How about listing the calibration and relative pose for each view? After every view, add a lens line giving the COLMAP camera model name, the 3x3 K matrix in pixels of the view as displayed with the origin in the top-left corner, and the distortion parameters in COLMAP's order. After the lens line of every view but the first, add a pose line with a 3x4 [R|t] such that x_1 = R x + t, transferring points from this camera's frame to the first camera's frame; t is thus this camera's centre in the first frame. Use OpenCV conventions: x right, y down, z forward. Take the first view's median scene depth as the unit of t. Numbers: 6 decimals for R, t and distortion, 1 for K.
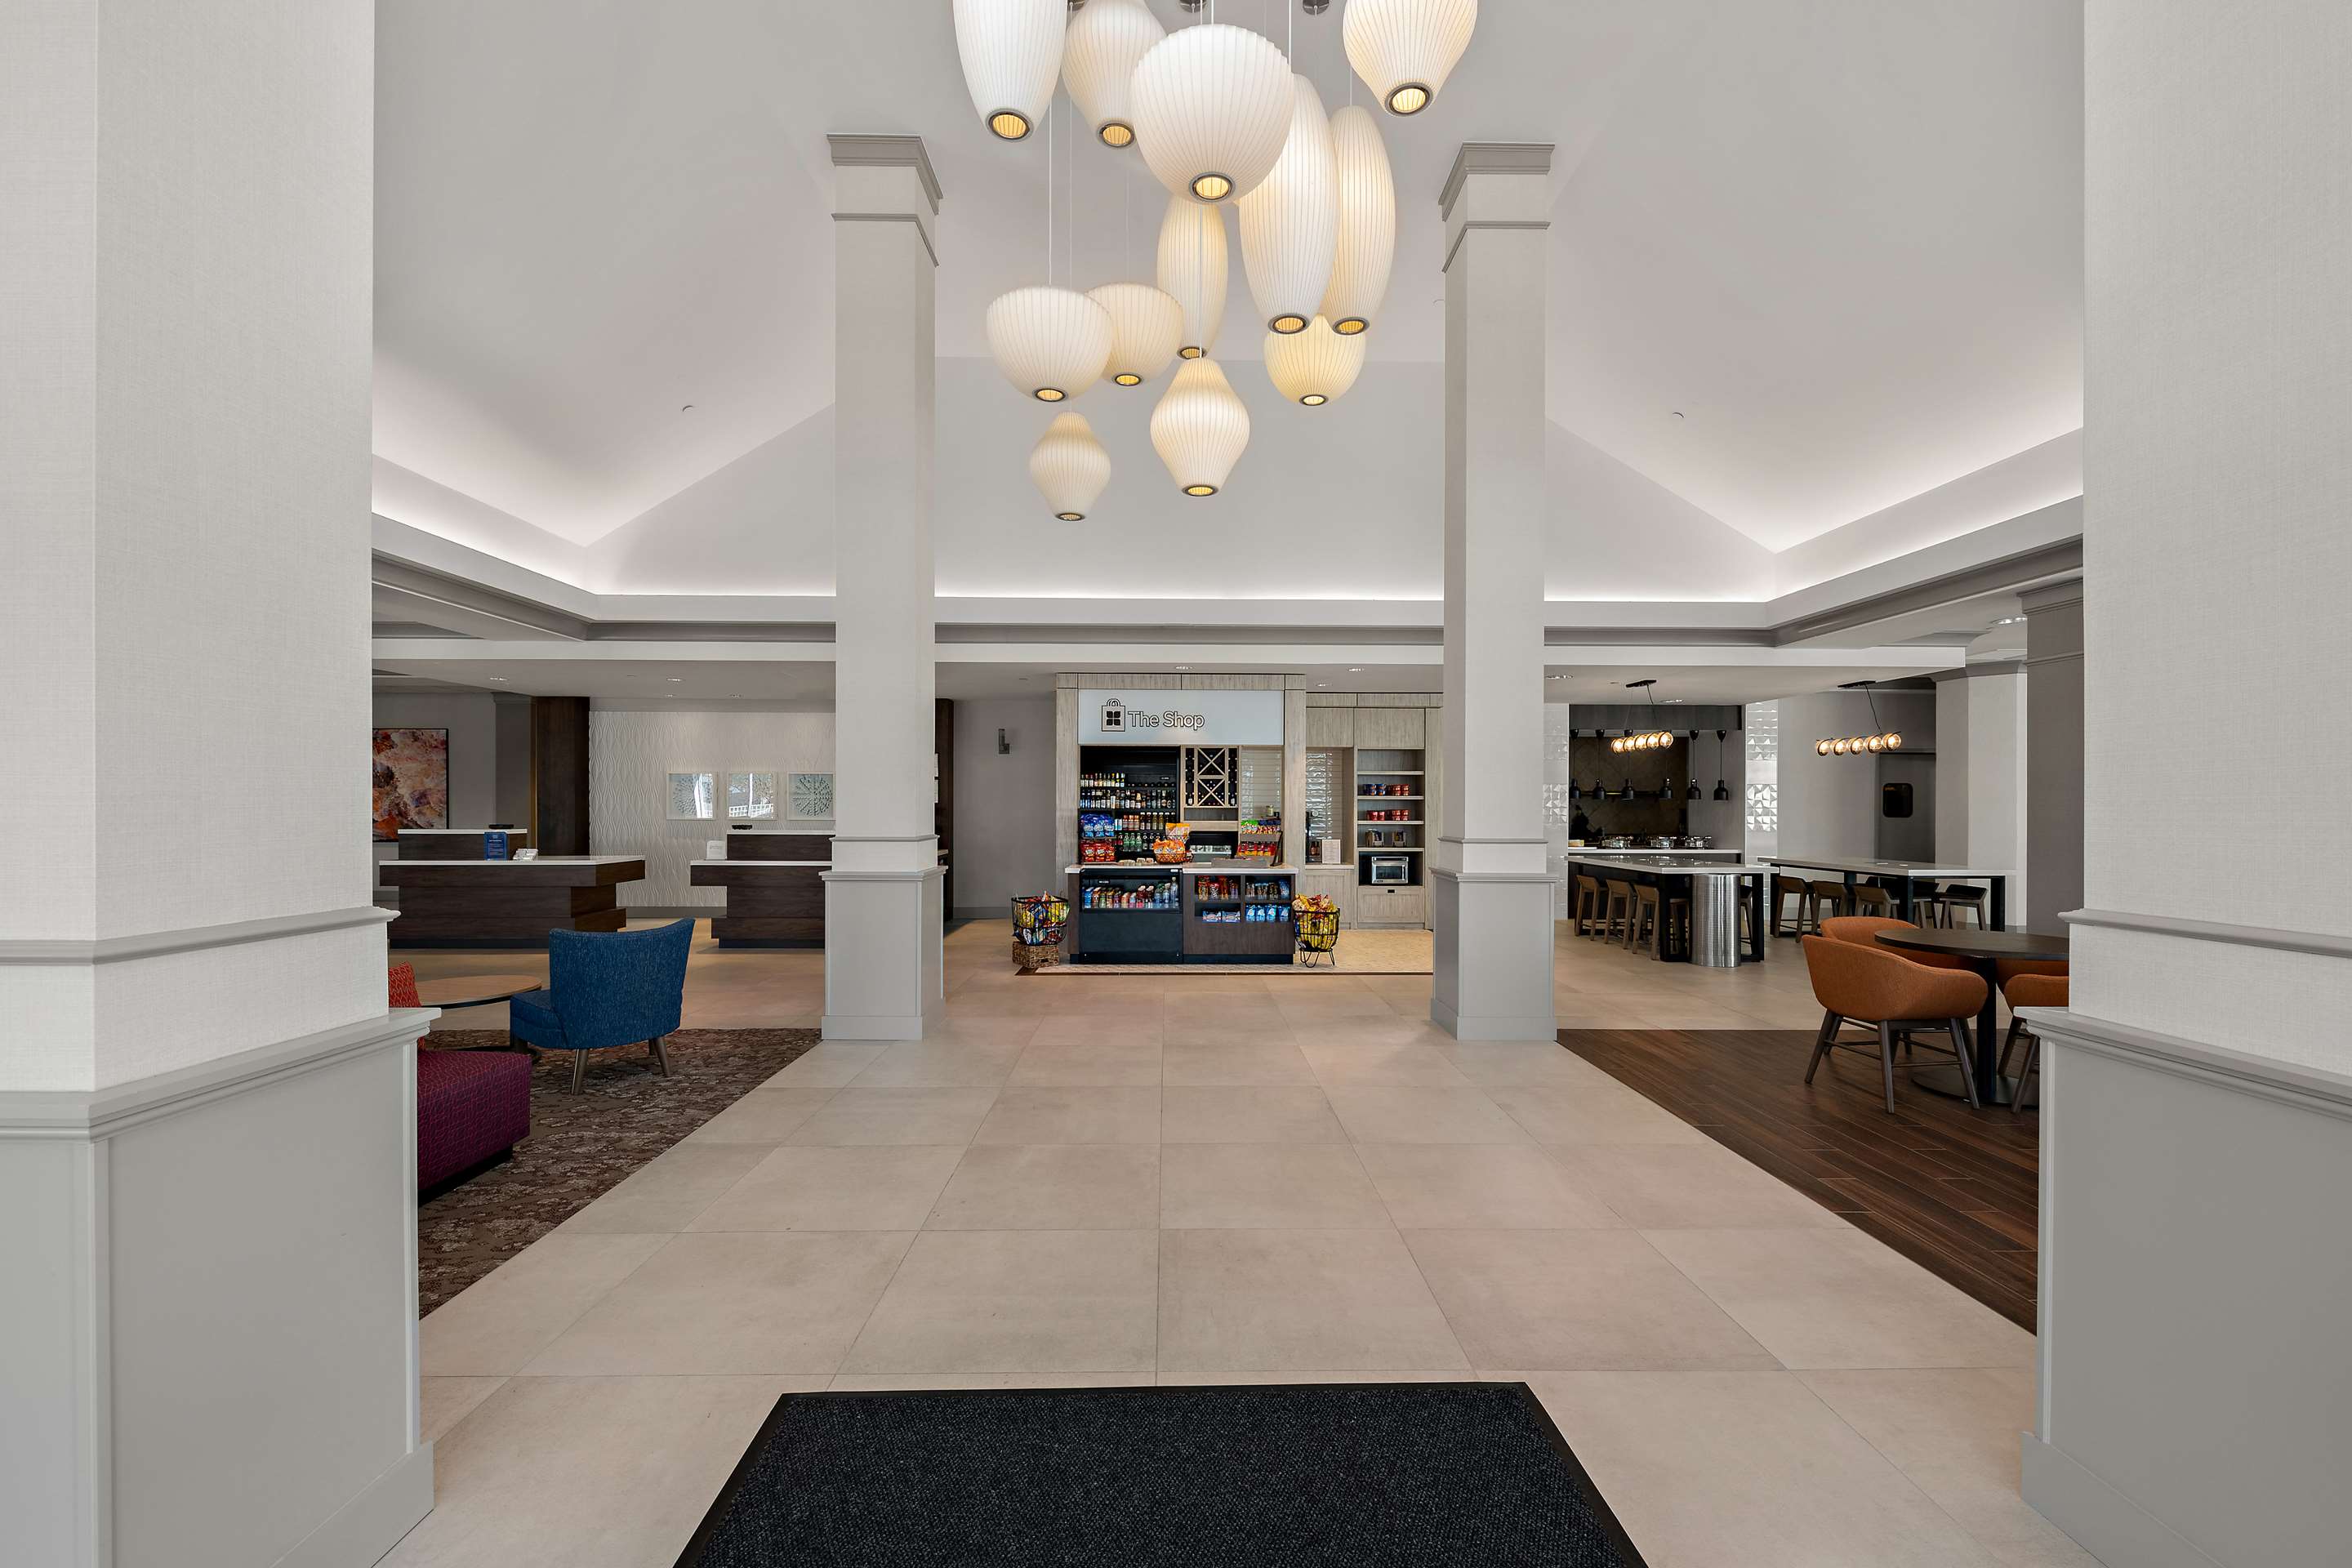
lens RADIAL K [[964.7, 0, 1174.4], [0, 964.7, 809.8], [0, 0, 1]] dist [0.000036, -0.000027]
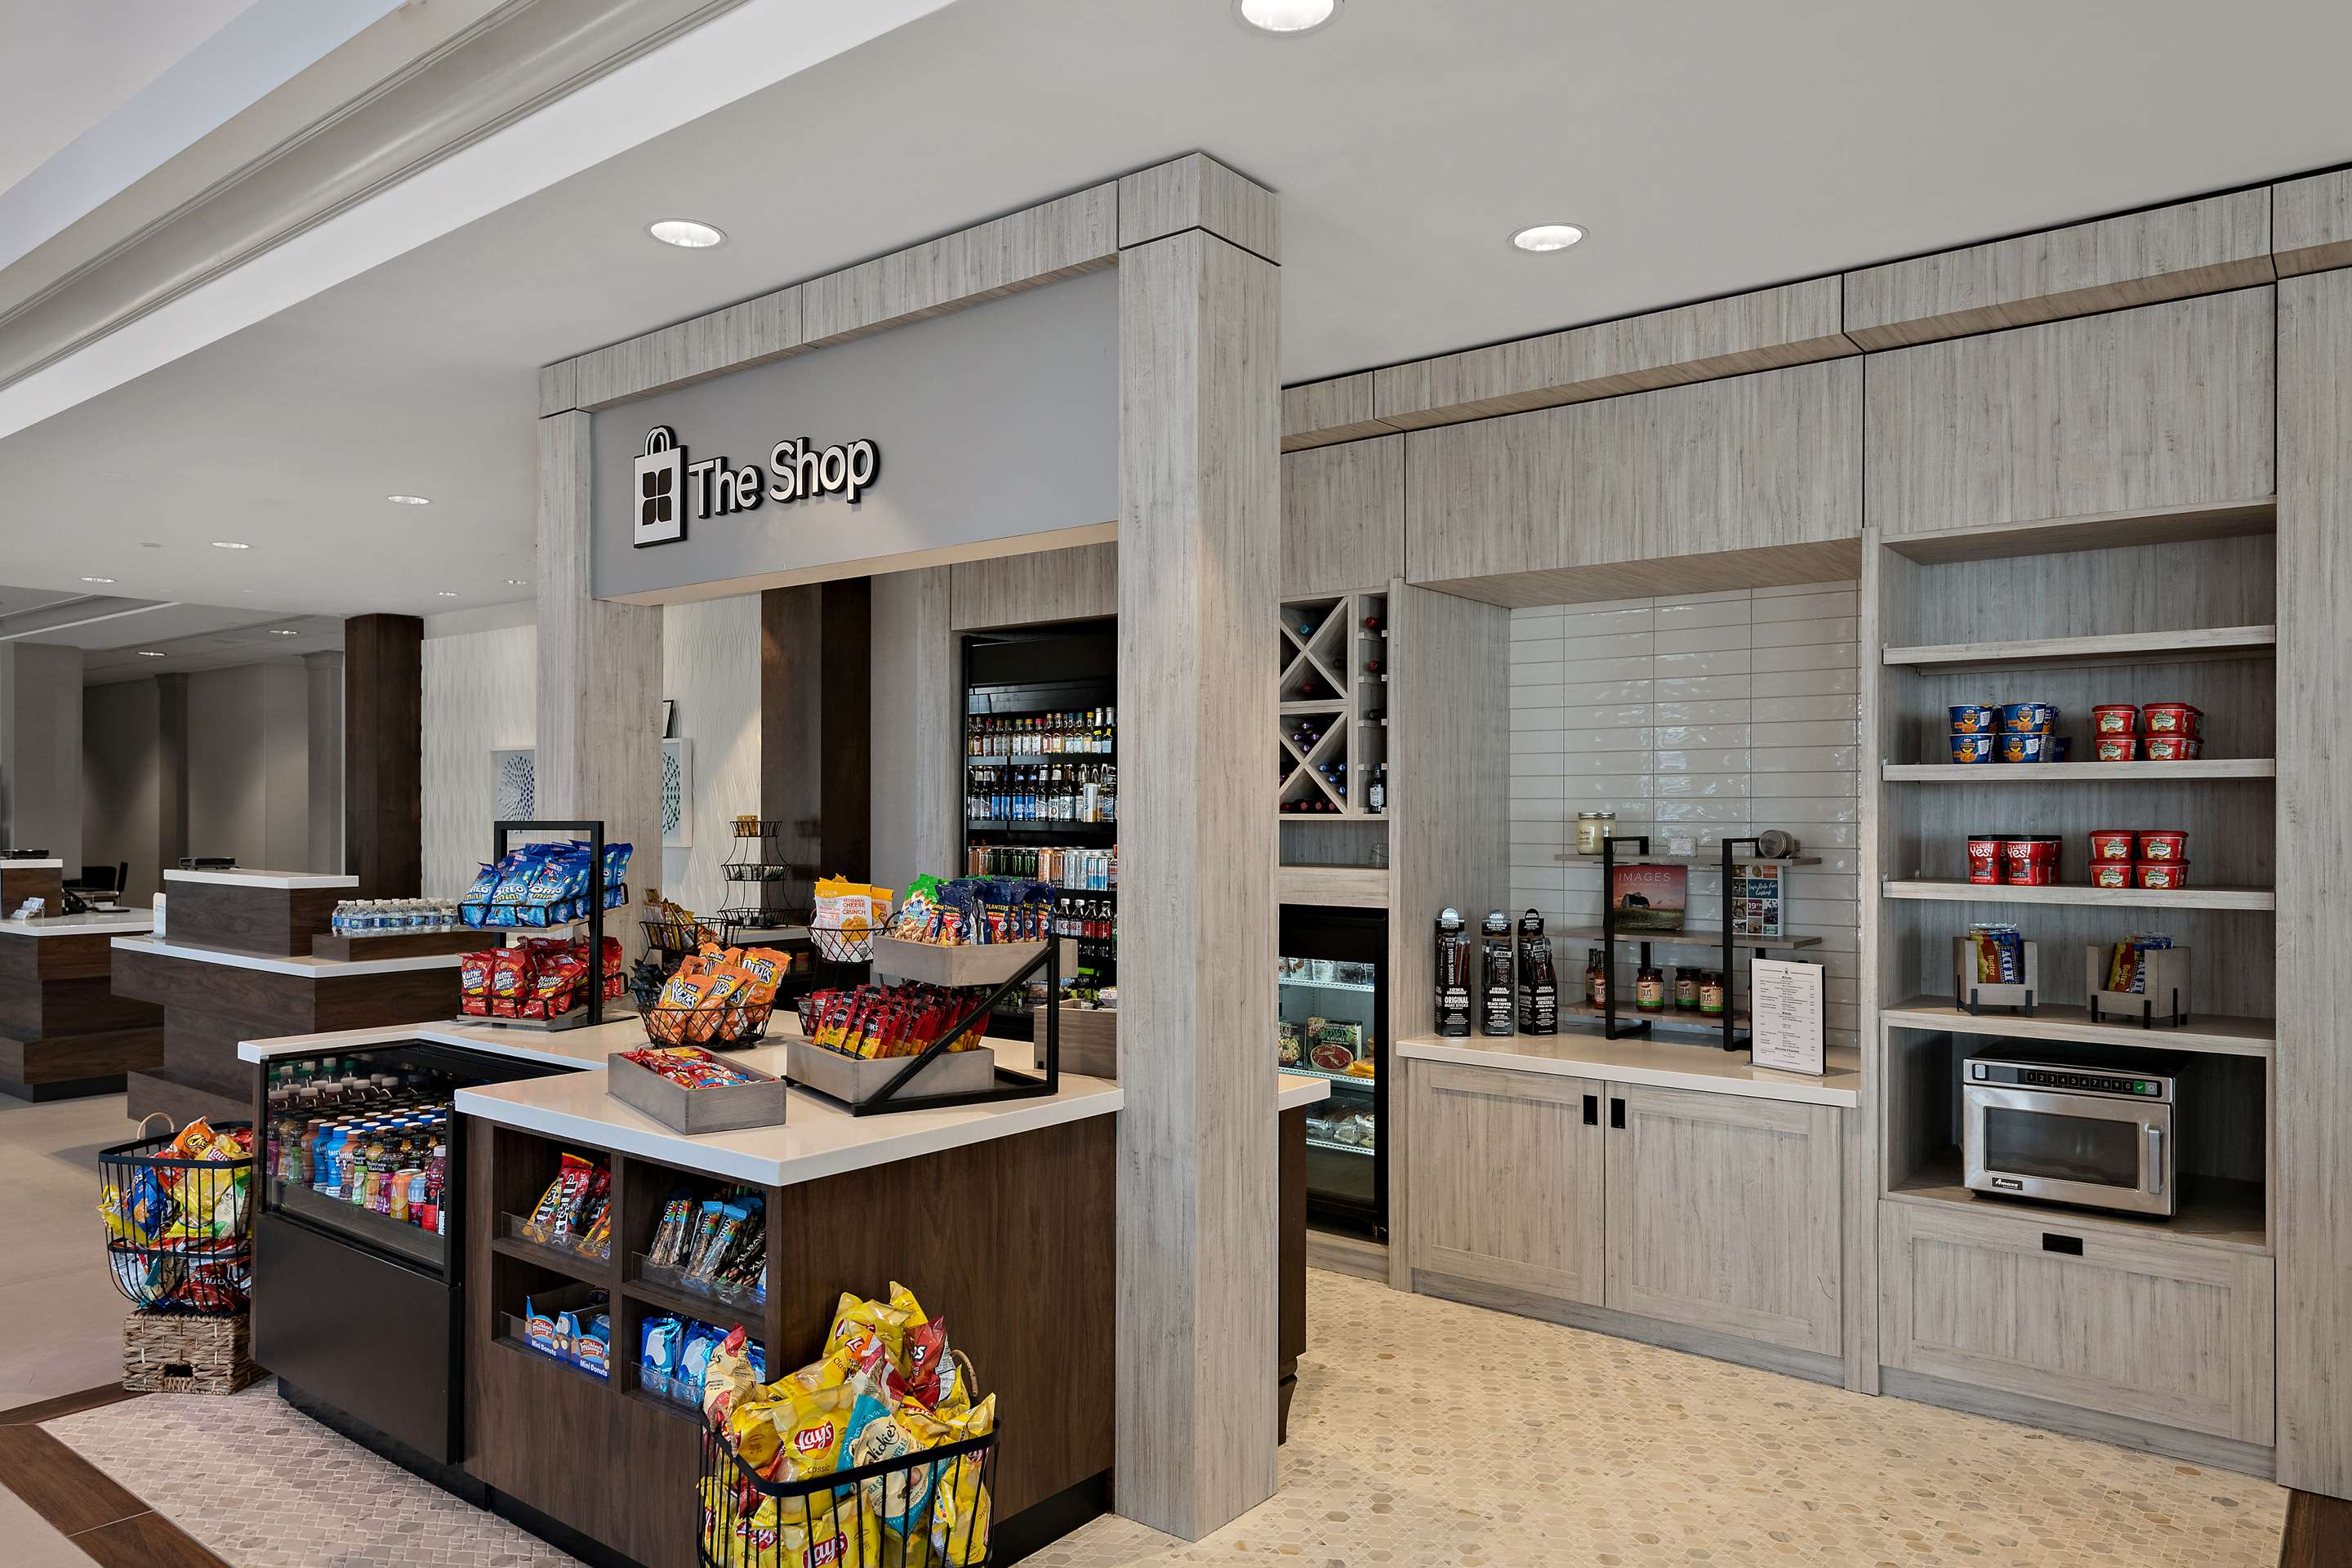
lens RADIAL K [[1543.1, 0, 1182.1], [0, 1543.1, 816.9], [0, 0, 1]] dist [0.058212, 0.000580]
pose [[0.785315, 0.001046, -0.619095, 0.282642], [-0.003762, 0.999988, -0.003081, -0.001757], [0.619085, 0.004749, 0.785310, 0.630758]]
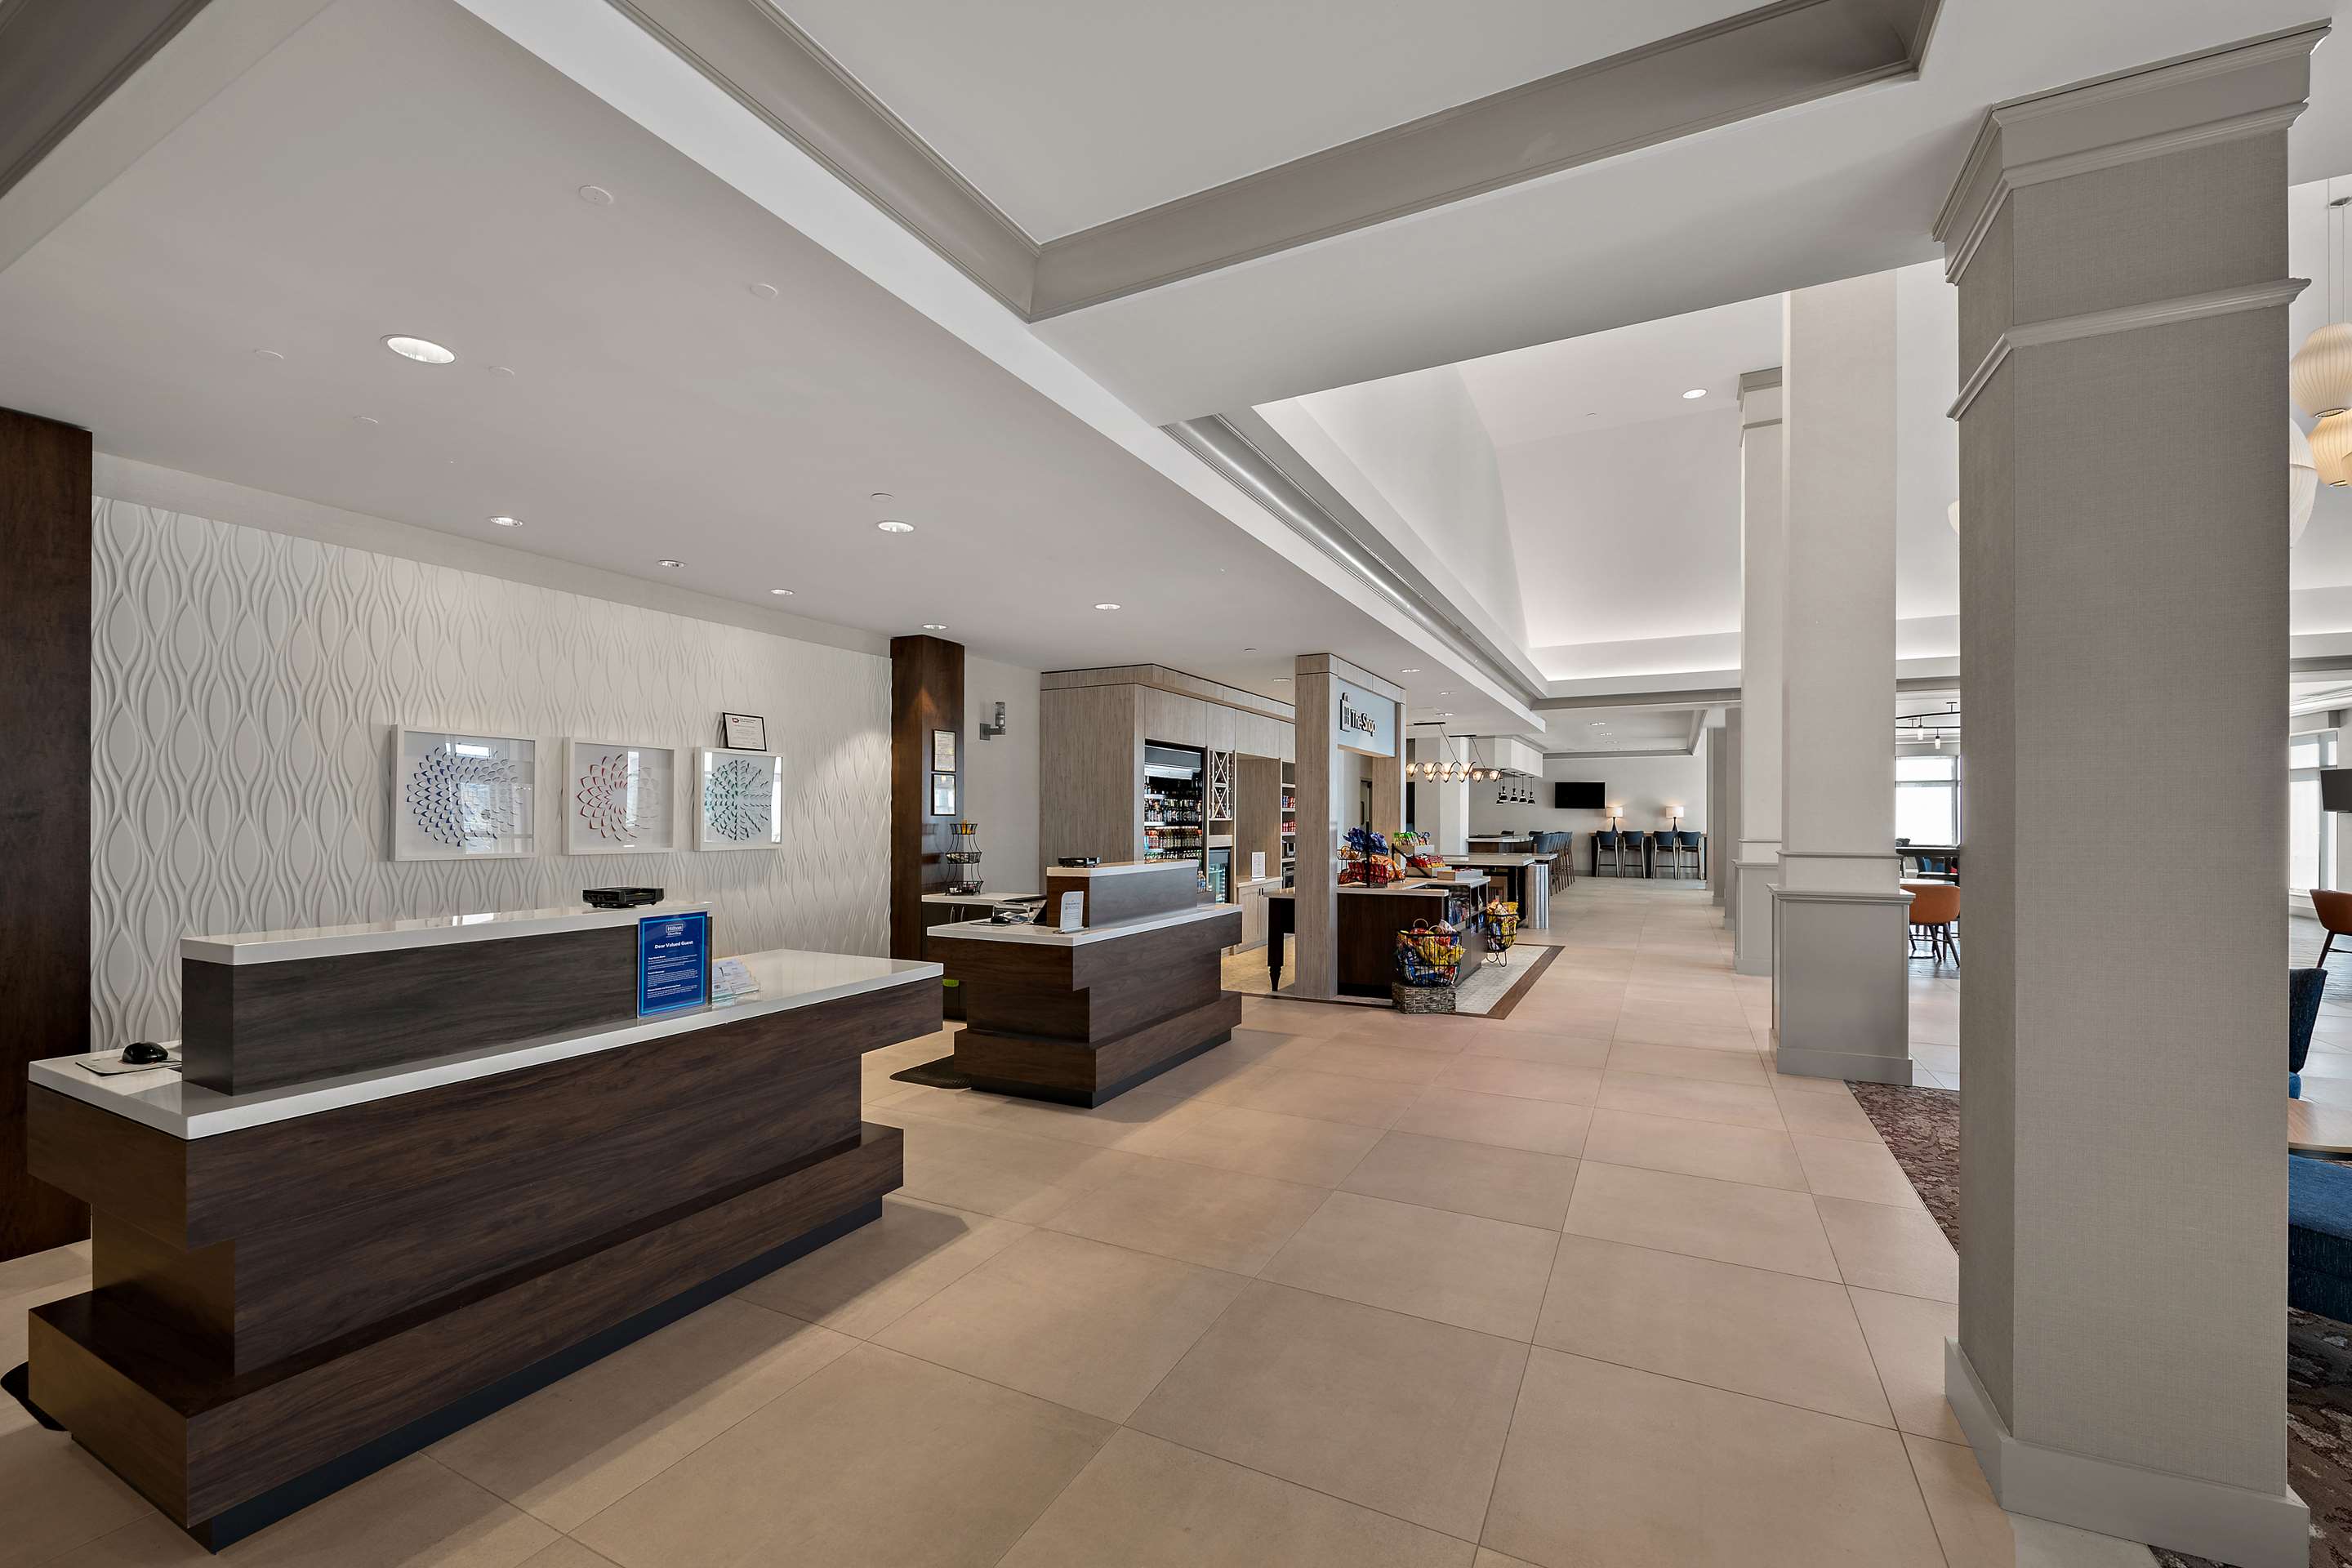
lens RADIAL K [[964.7, 0, 1174.4], [0, 964.7, 809.8], [0, 0, 1]] dist [0.000036, -0.000027]
pose [[0.467657, 0.005333, 0.883894, -0.766818], [-0.002959, 0.999986, -0.004468, -0.008679], [-0.883905, -0.000526, 0.467666, 0.620956]]
